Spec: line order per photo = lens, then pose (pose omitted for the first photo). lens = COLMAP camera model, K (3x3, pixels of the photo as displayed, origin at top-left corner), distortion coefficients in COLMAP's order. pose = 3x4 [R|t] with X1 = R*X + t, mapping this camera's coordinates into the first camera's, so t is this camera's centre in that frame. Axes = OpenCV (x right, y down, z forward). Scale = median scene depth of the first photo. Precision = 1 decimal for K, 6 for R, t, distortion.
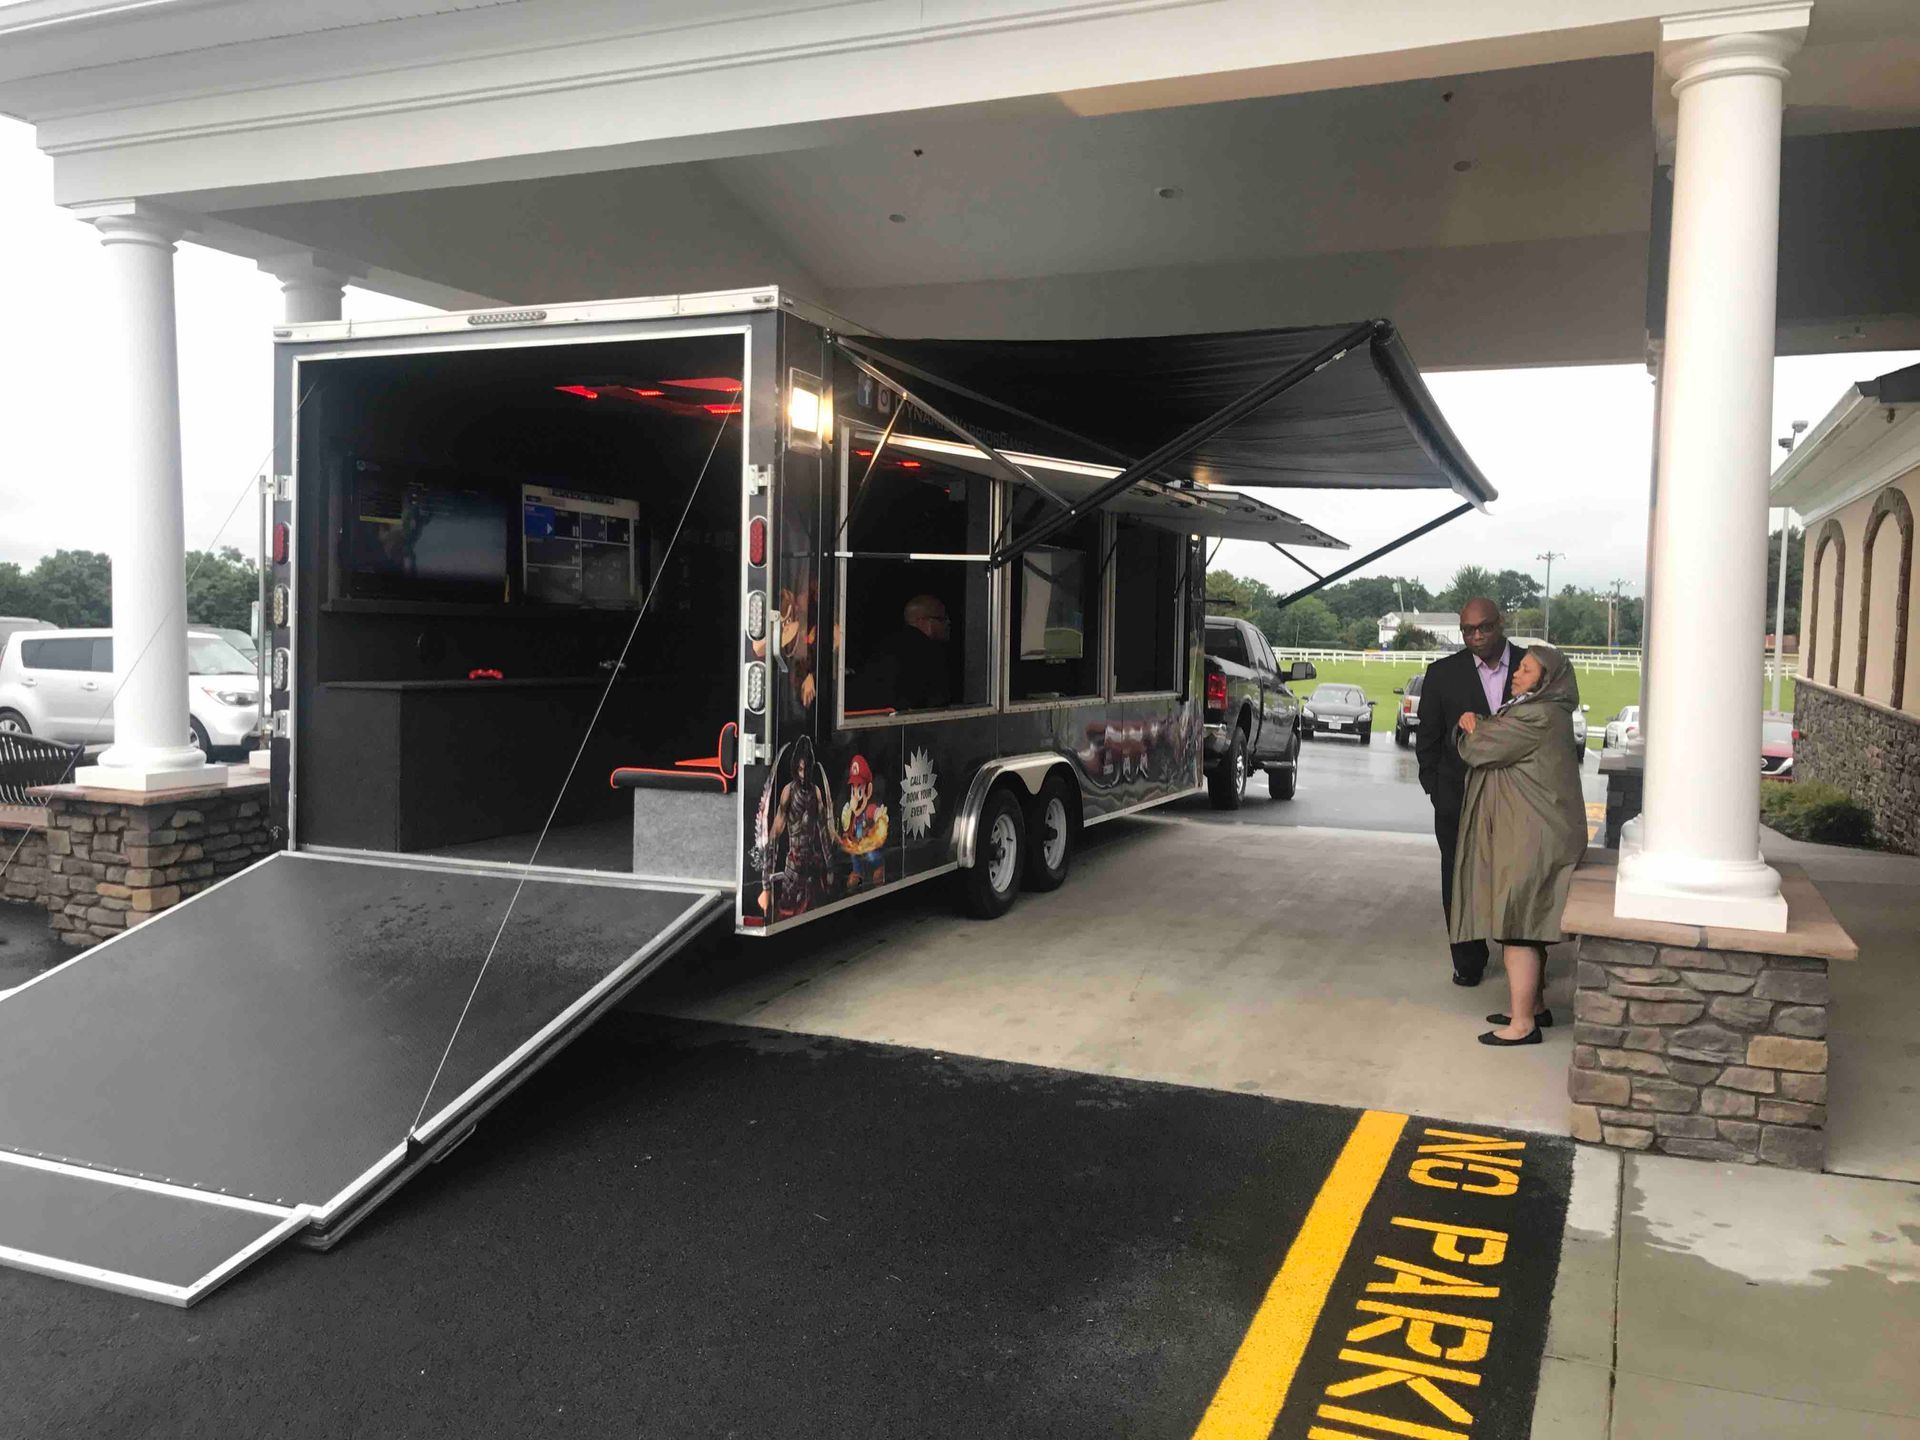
lens RADIAL K [[1607.9, 0, 960.0], [0, 1607.9, 720.0], [0, 0, 1]] dist [0.039601, -0.001669]
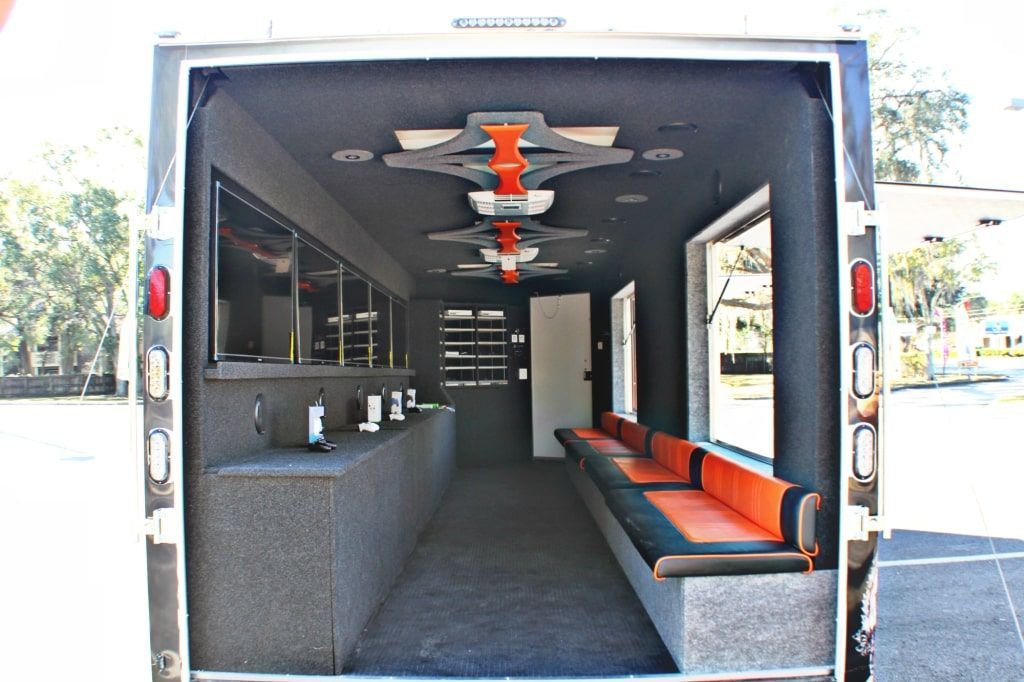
lens RADIAL K [[901.6, 0, 512.0], [0, 901.6, 341.0], [0, 0, 1]] dist [-0.234671, 0.112554]
pose [[0.919974, -0.013508, 0.391748, -0.468787], [0.042397, 0.996972, -0.065187, -0.055899], [-0.389681, 0.076580, 0.917761, 0.609182]]
